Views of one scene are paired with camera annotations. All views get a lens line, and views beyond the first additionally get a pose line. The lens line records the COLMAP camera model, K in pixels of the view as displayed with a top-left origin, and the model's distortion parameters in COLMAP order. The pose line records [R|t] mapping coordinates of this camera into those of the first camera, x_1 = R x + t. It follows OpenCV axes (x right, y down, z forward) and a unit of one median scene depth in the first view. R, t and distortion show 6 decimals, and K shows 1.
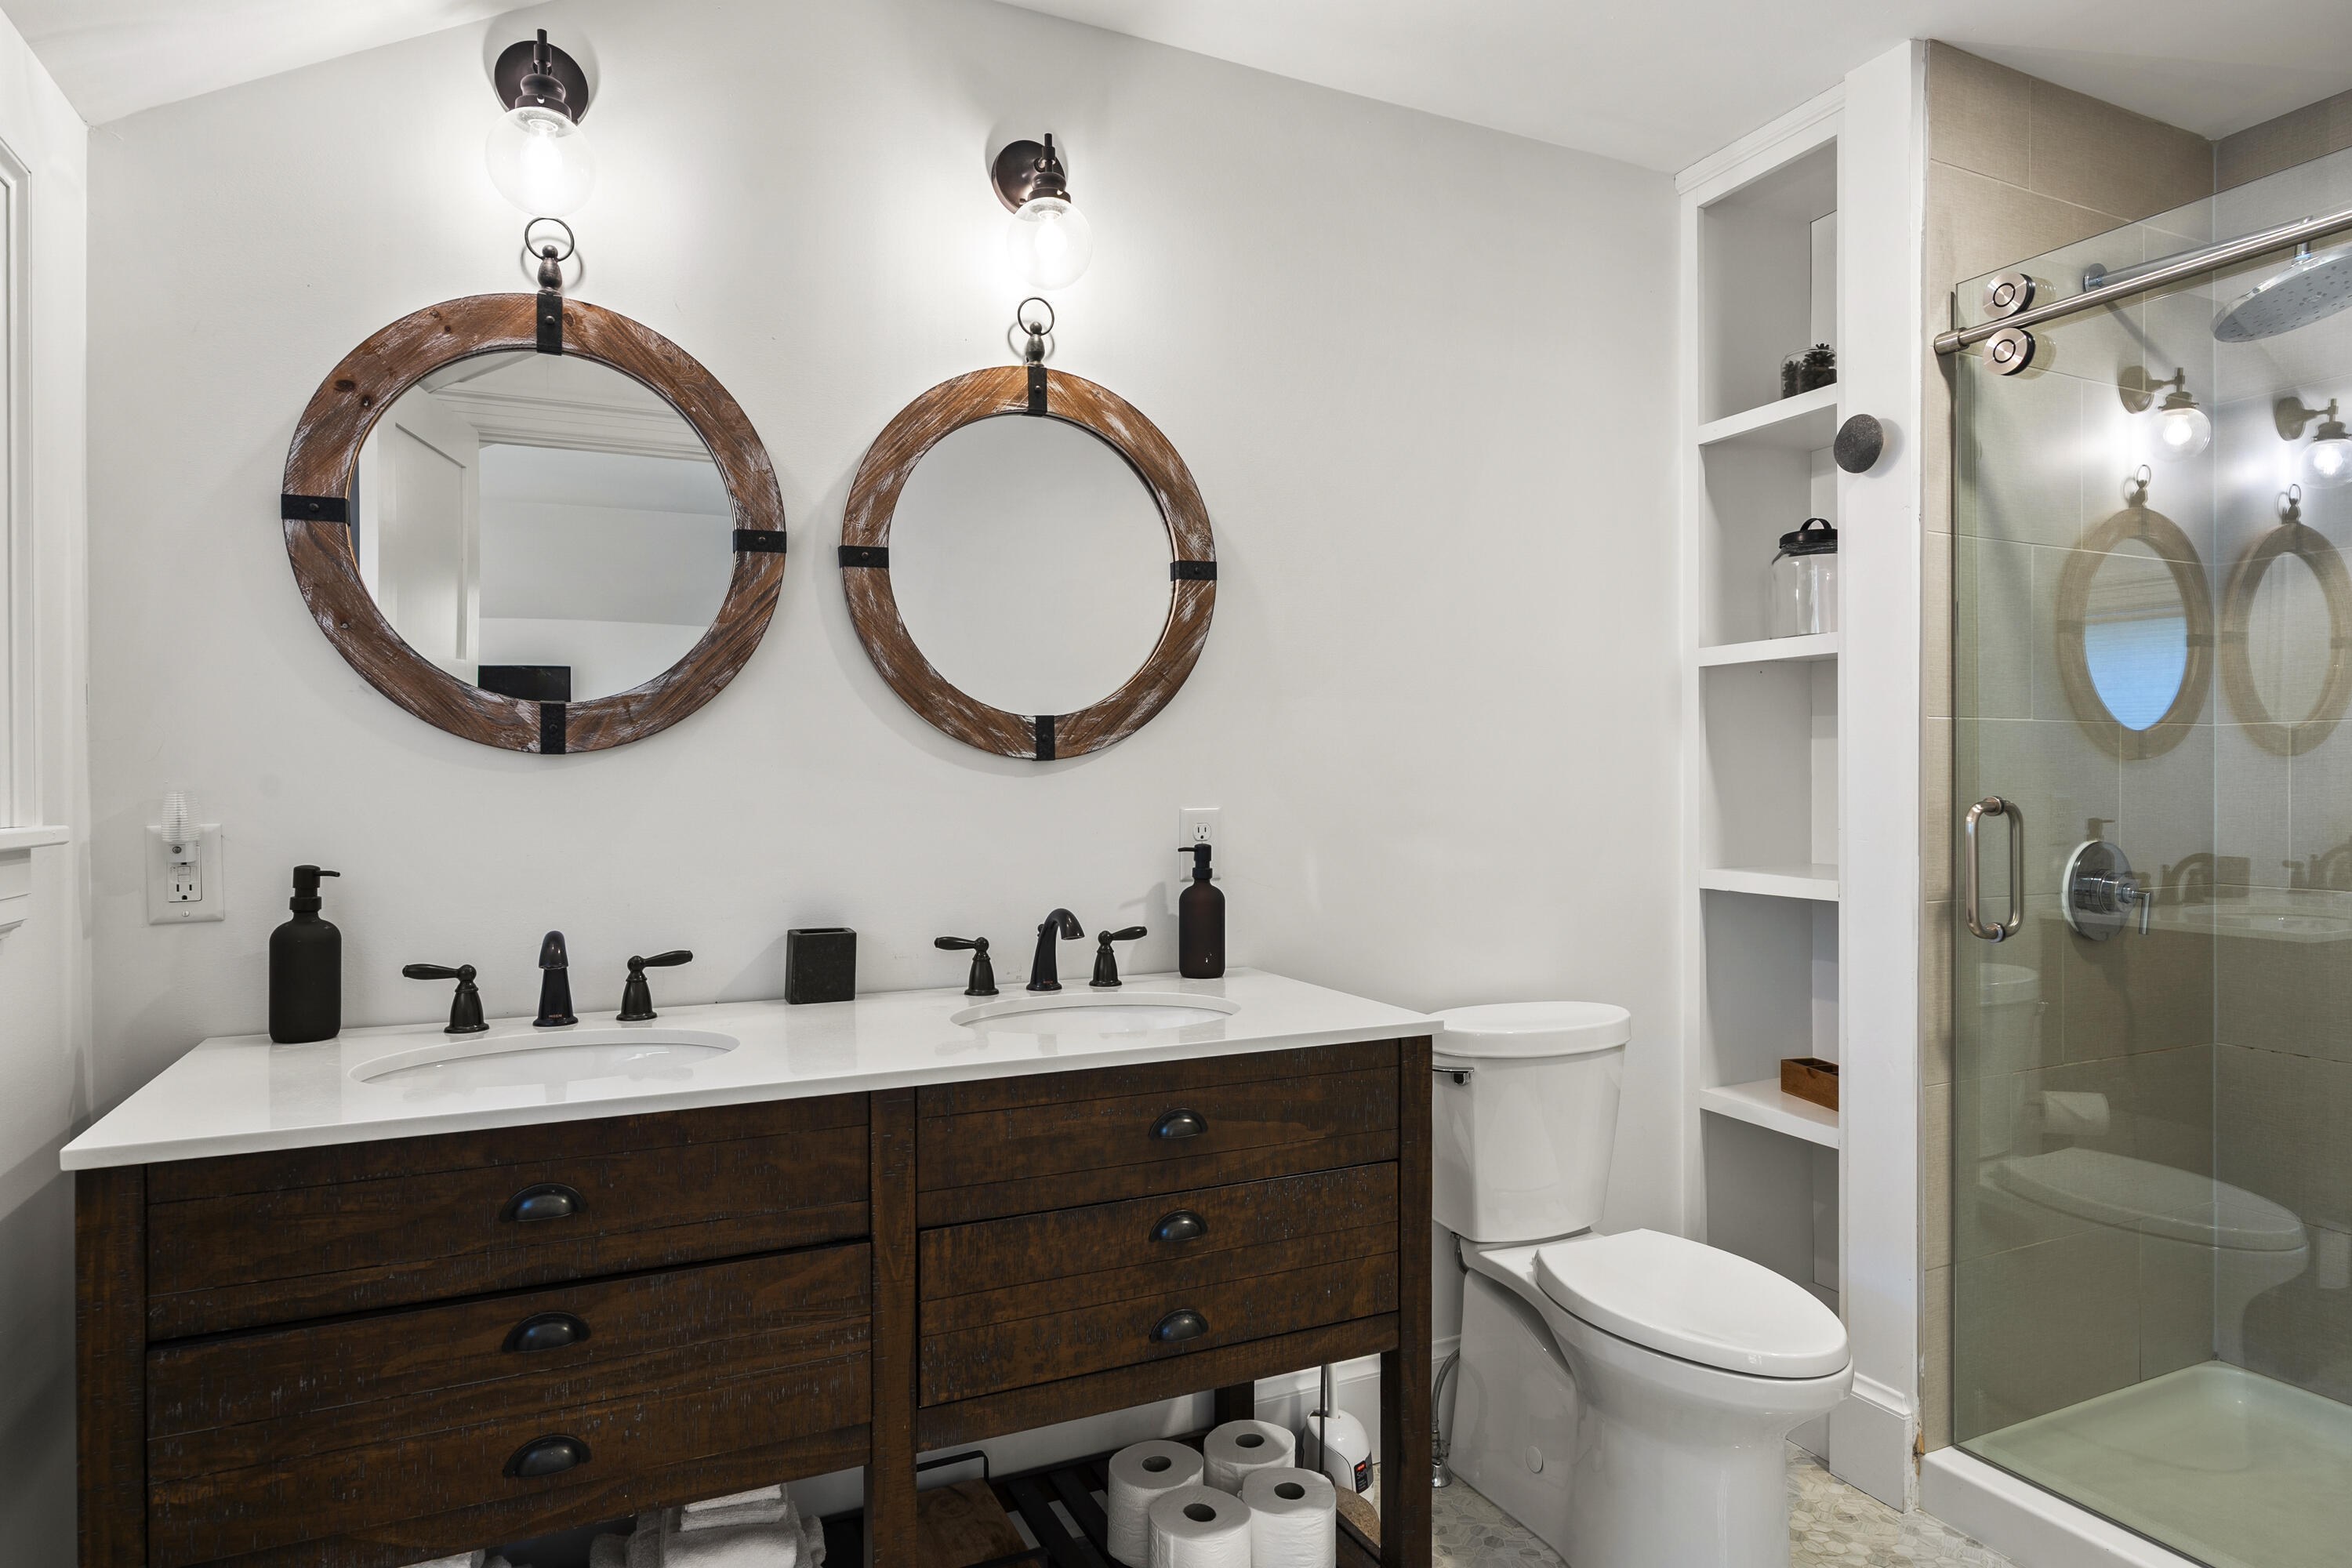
lens RADIAL K [[1339.2, 0, 1168.8], [0, 1339.2, 784.0], [0, 0, 1]] dist [-0.000702, 0.000719]
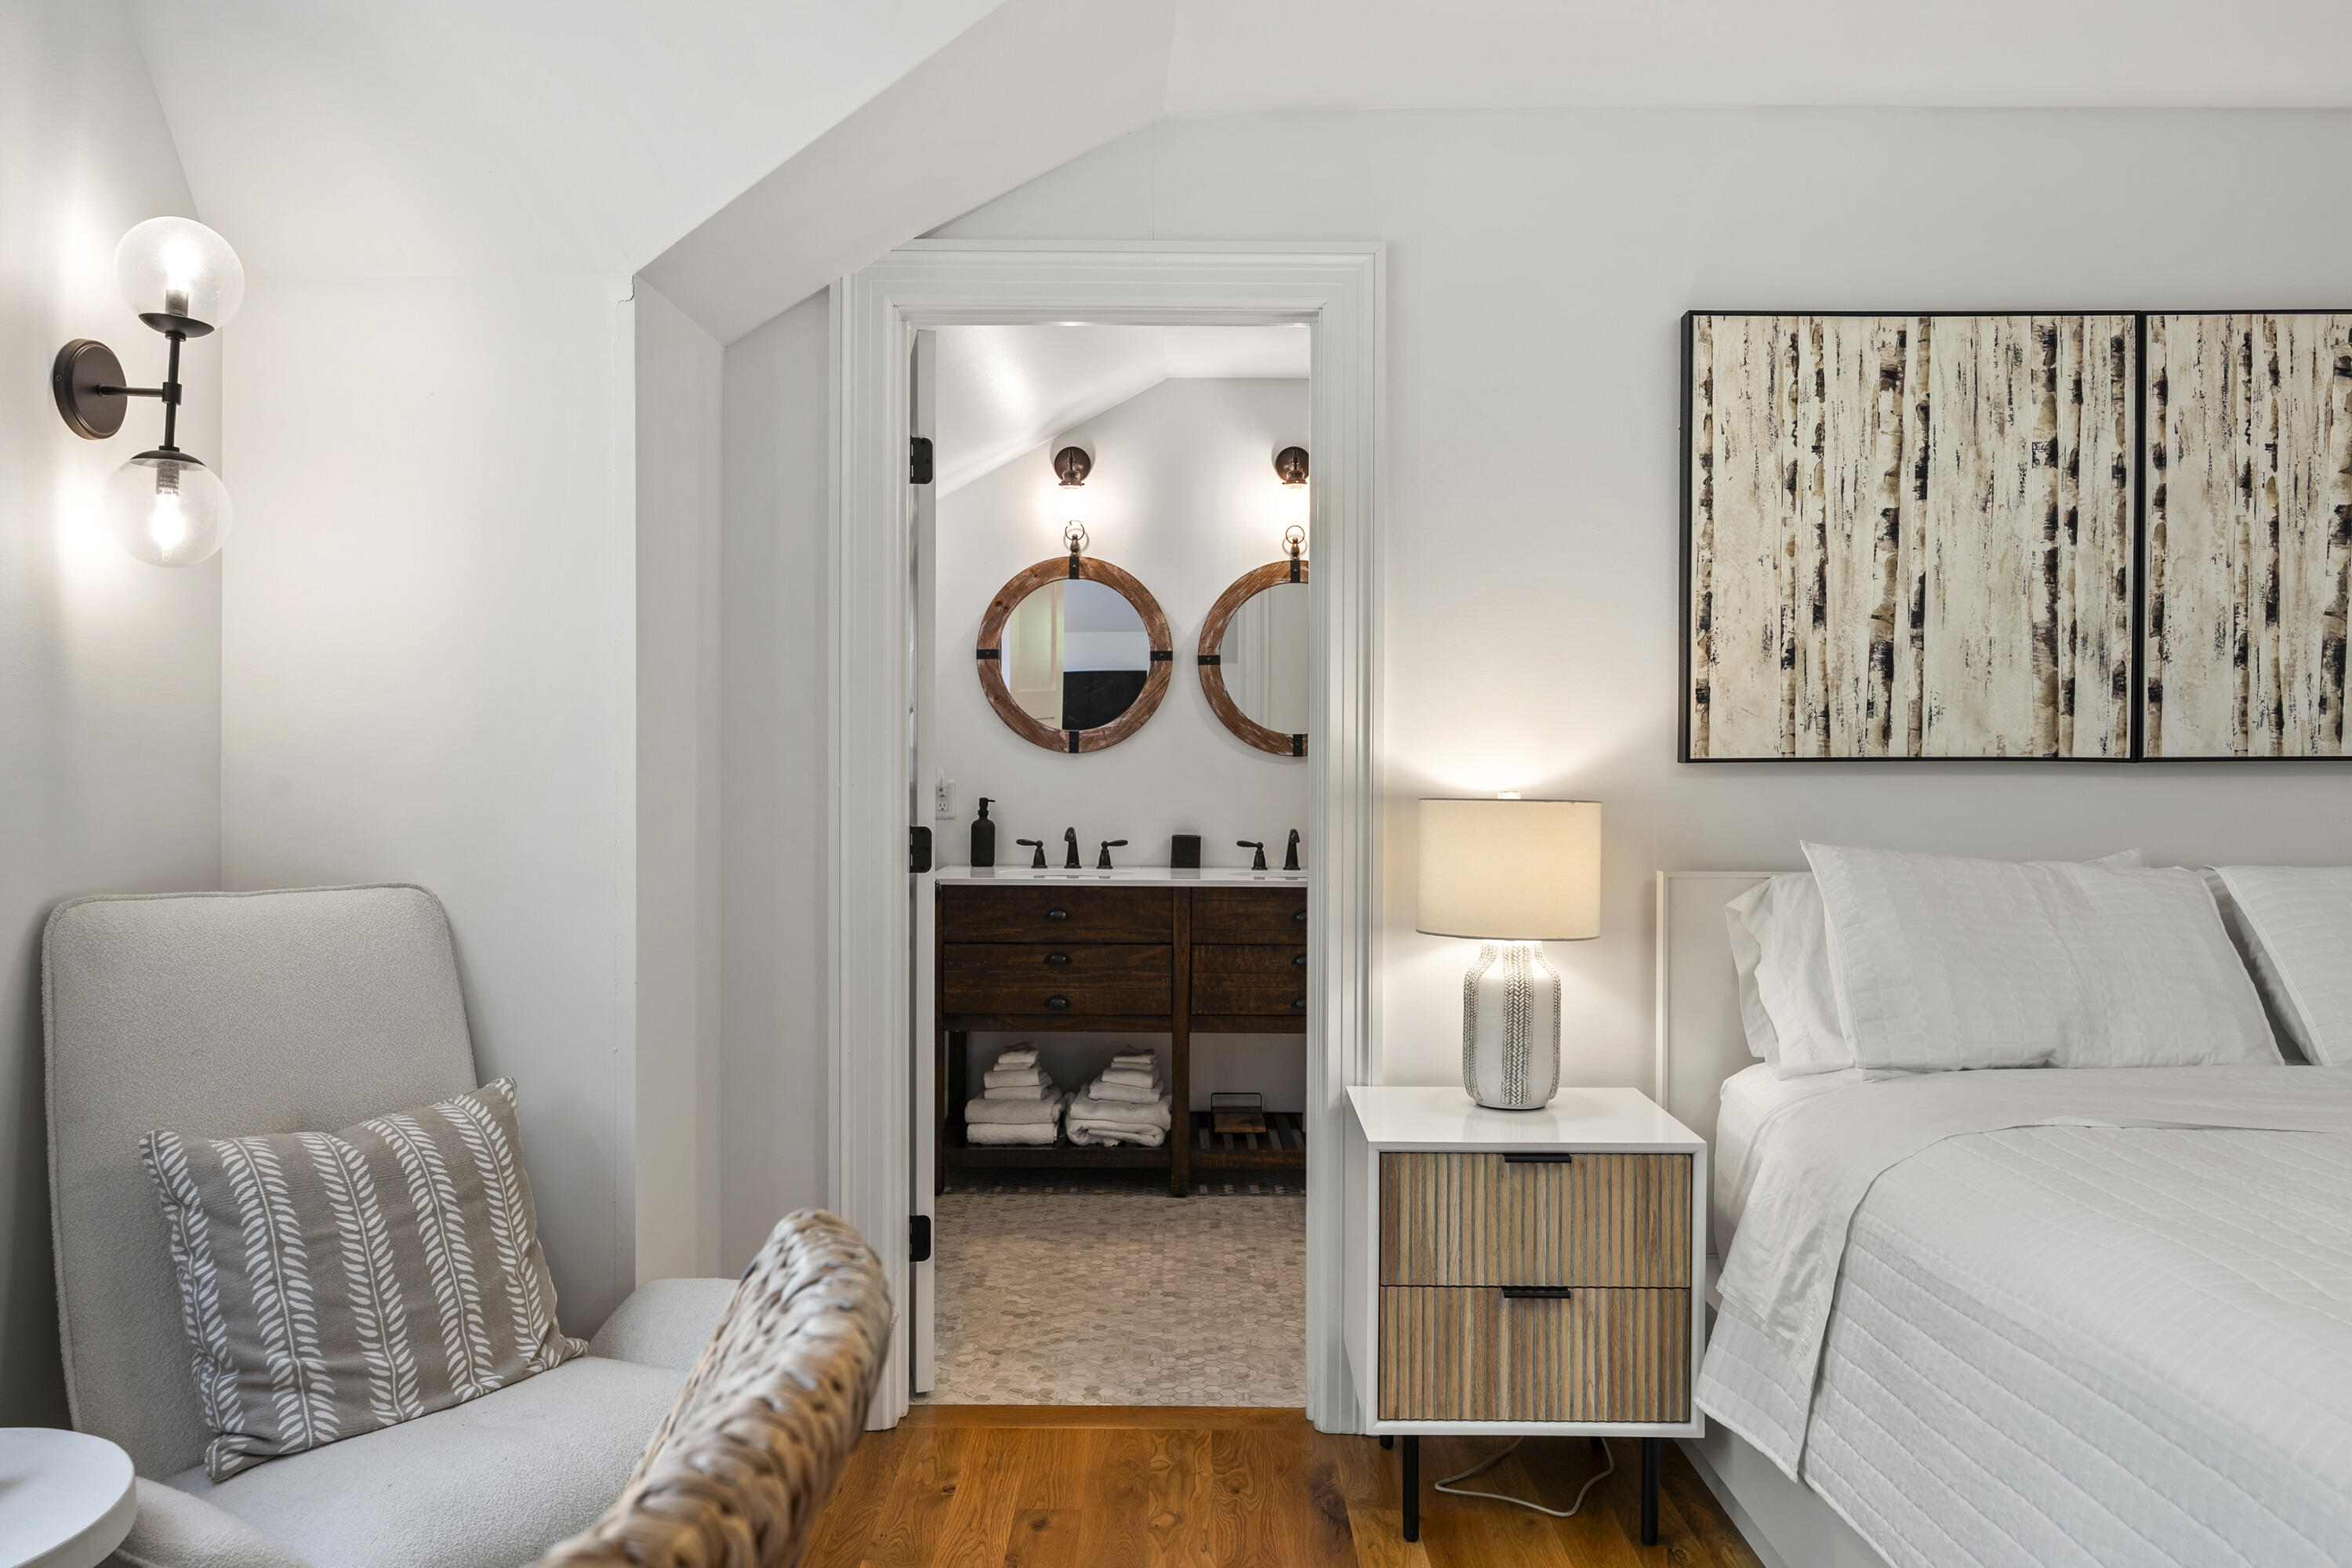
lens RADIAL K [[1676.9, 0, 1184.7], [0, 1676.9, 779.1], [0, 0, 1]] dist [0.004824, 0.001431]
pose [[0.908896, 0.013583, -0.416802, 0.929935], [-0.010141, 0.999894, 0.010471, -0.009968], [0.416899, -0.005290, 0.908937, -1.567647]]
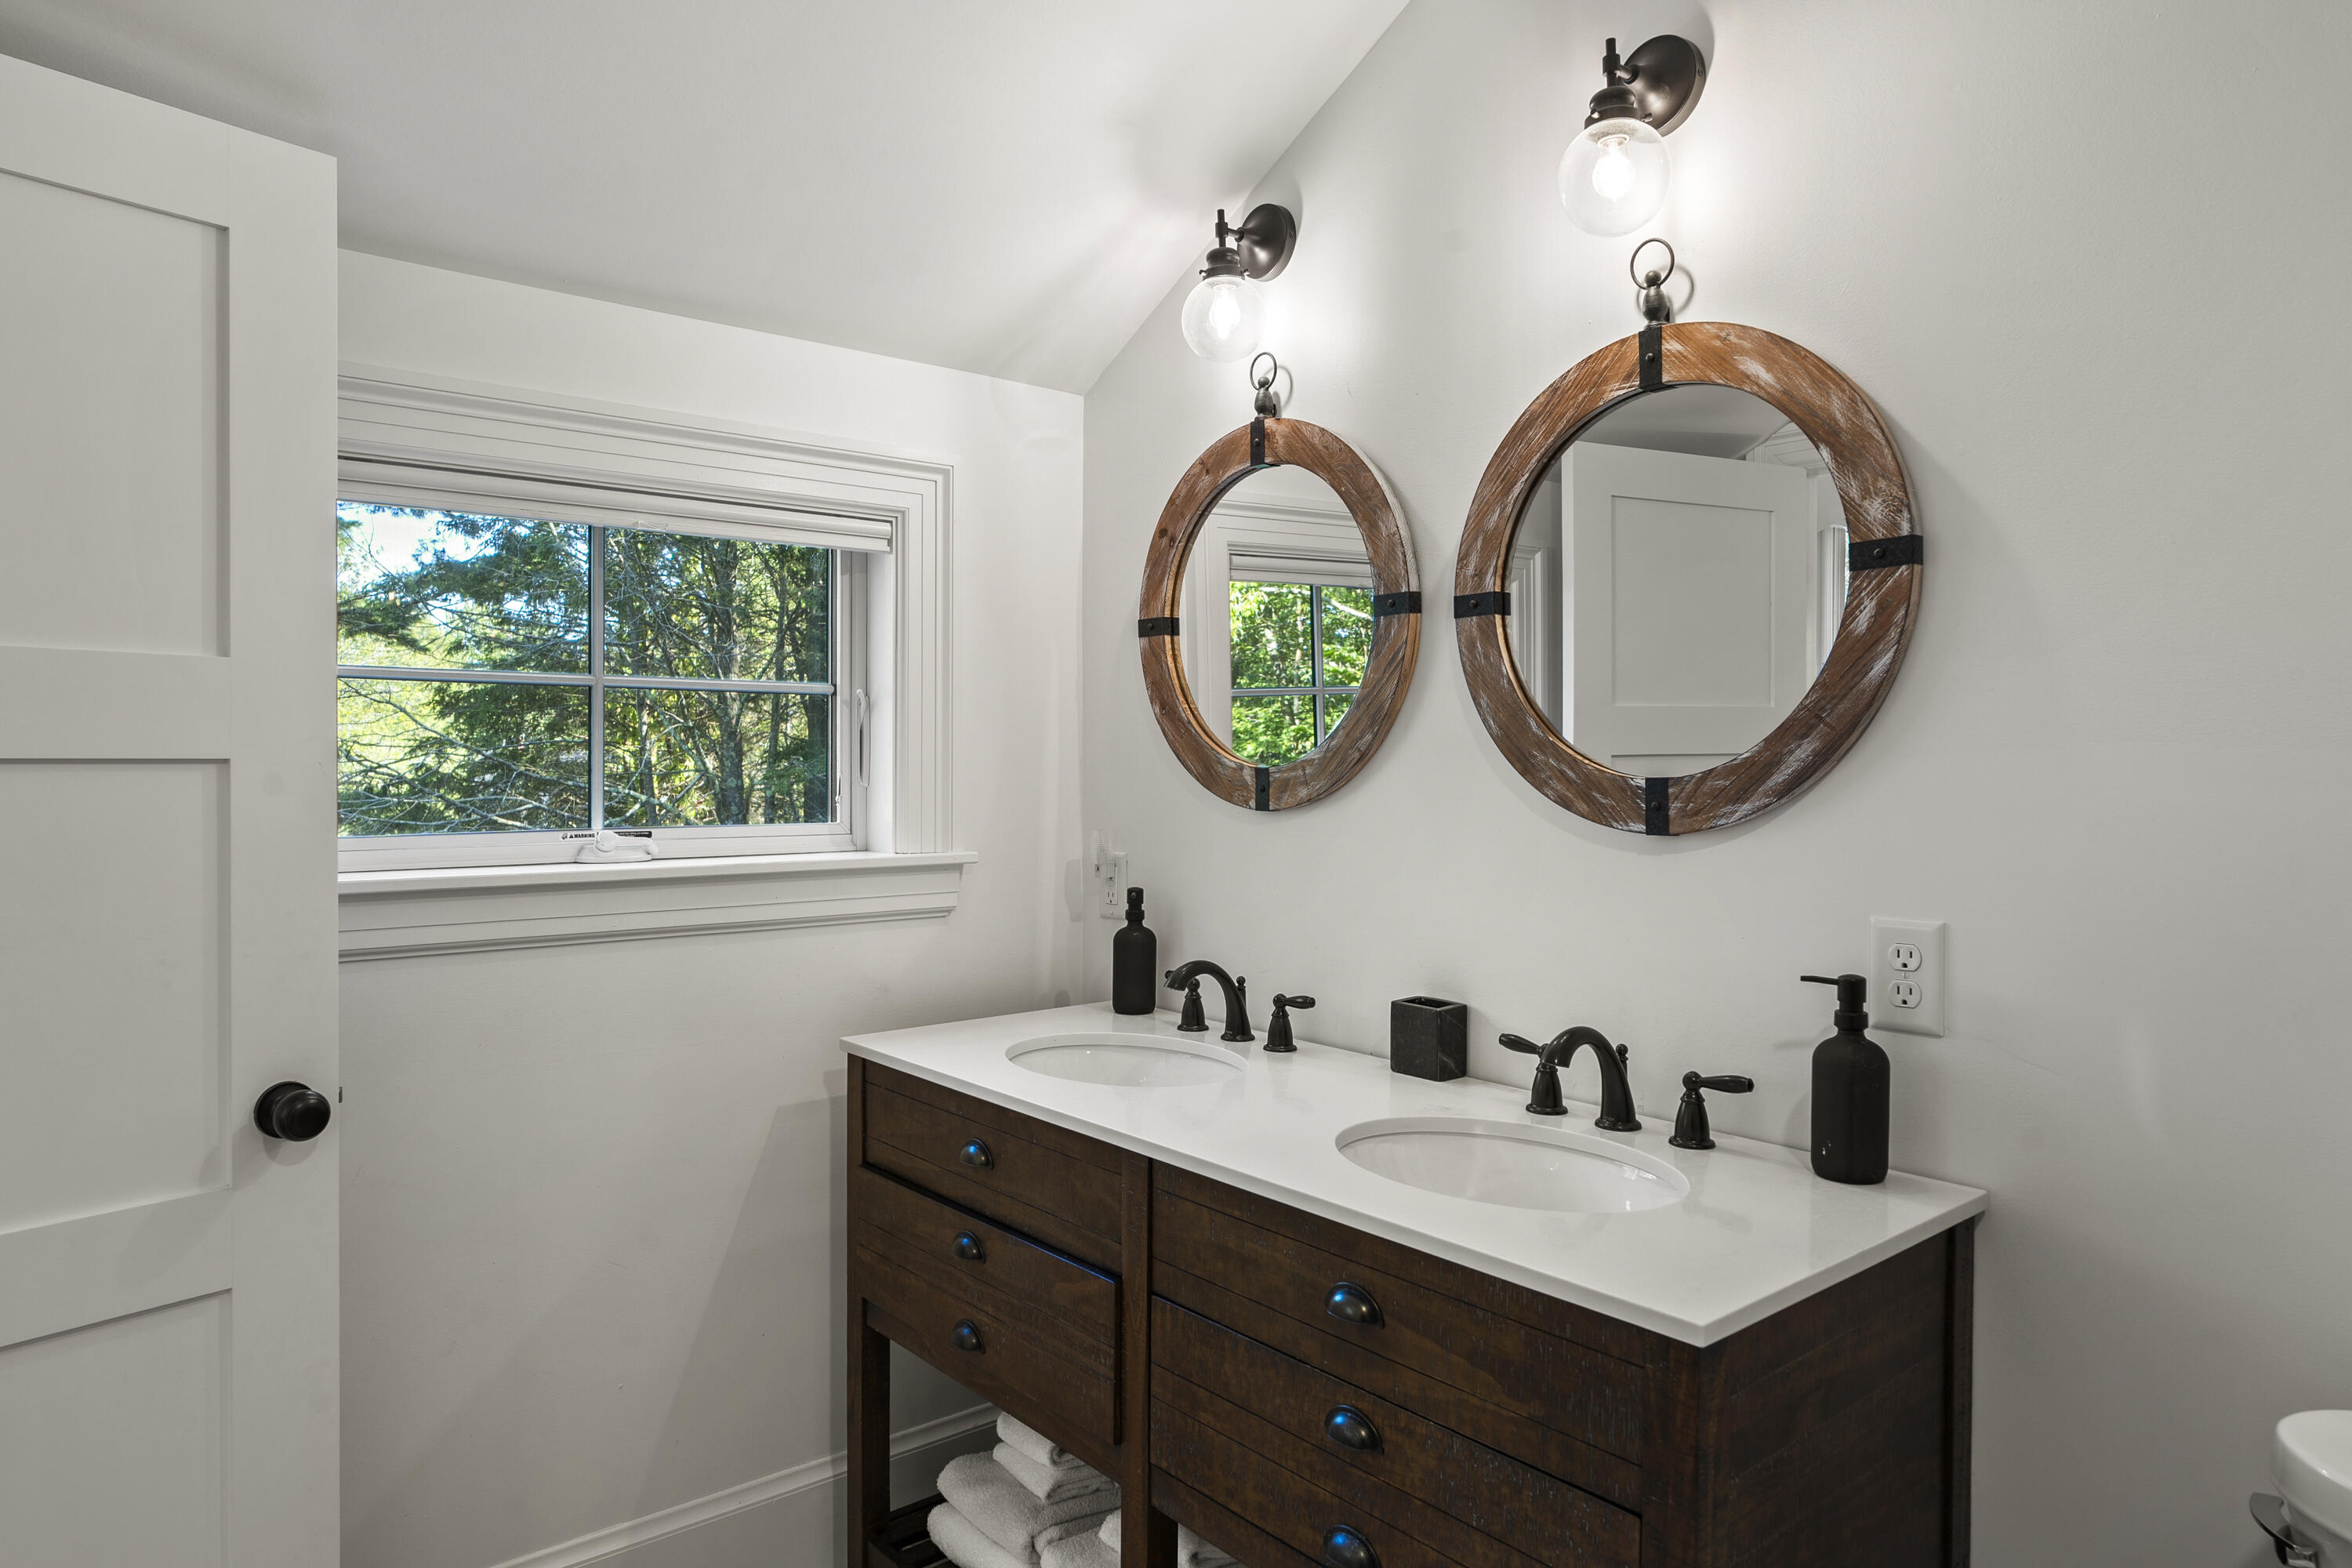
lens RADIAL K [[1468.6, 0, 1175.8], [0, 1468.6, 762.5], [0, 0, 1]] dist [-0.004202, 0.000695]
pose [[0.249236, 0.011532, -0.968374, 0.767787], [-0.007661, 0.999921, 0.009936, -0.077150], [0.968412, 0.004942, 0.249305, 0.606810]]
